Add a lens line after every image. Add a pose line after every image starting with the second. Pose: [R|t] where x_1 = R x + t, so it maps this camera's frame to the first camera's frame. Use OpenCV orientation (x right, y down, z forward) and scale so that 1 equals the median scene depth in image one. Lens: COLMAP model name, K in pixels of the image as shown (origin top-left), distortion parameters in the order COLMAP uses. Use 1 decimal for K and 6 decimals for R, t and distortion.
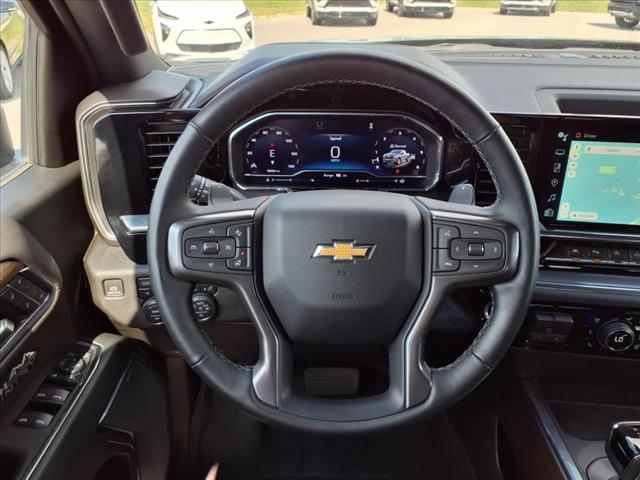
lens RADIAL K [[520.7, 0, 312.8], [0, 520.7, 241.1], [0, 0, 1]] dist [-0.001505, -0.009401]
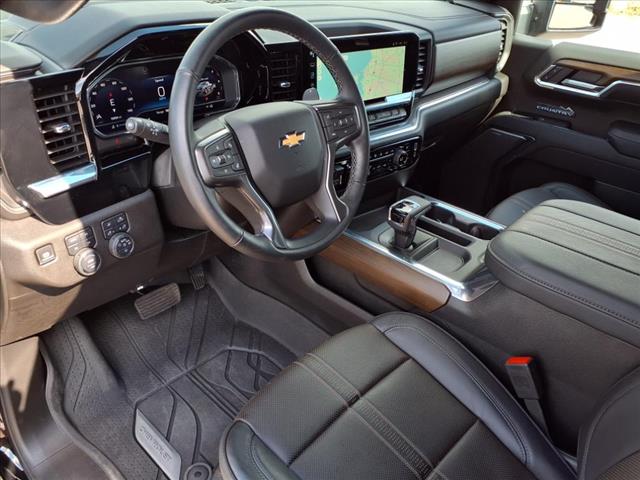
lens RADIAL K [[499.1, 0, 317.9], [0, 499.1, 253.3], [0, 0, 1]] dist [-0.027865, -0.013095]
pose [[0.672561, -0.368992, 0.641488, -0.897095], [0.274217, 0.929382, 0.247092, -0.010643], [-0.687362, 0.009723, 0.726250, -0.128283]]
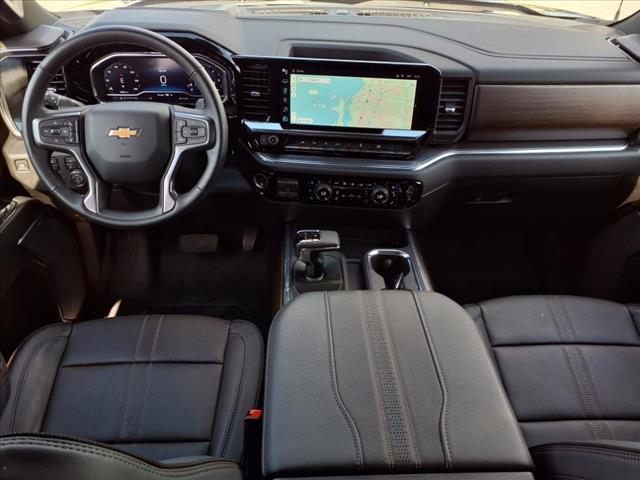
lens RADIAL K [[499.1, 0, 317.9], [0, 499.1, 253.3], [0, 0, 1]] dist [-0.027865, -0.013095]
pose [[0.996825, -0.014601, 0.078270, 0.581915], [0.001261, 0.985814, 0.167838, 0.141856], [-0.079611, -0.167206, 0.982702, -0.891692]]
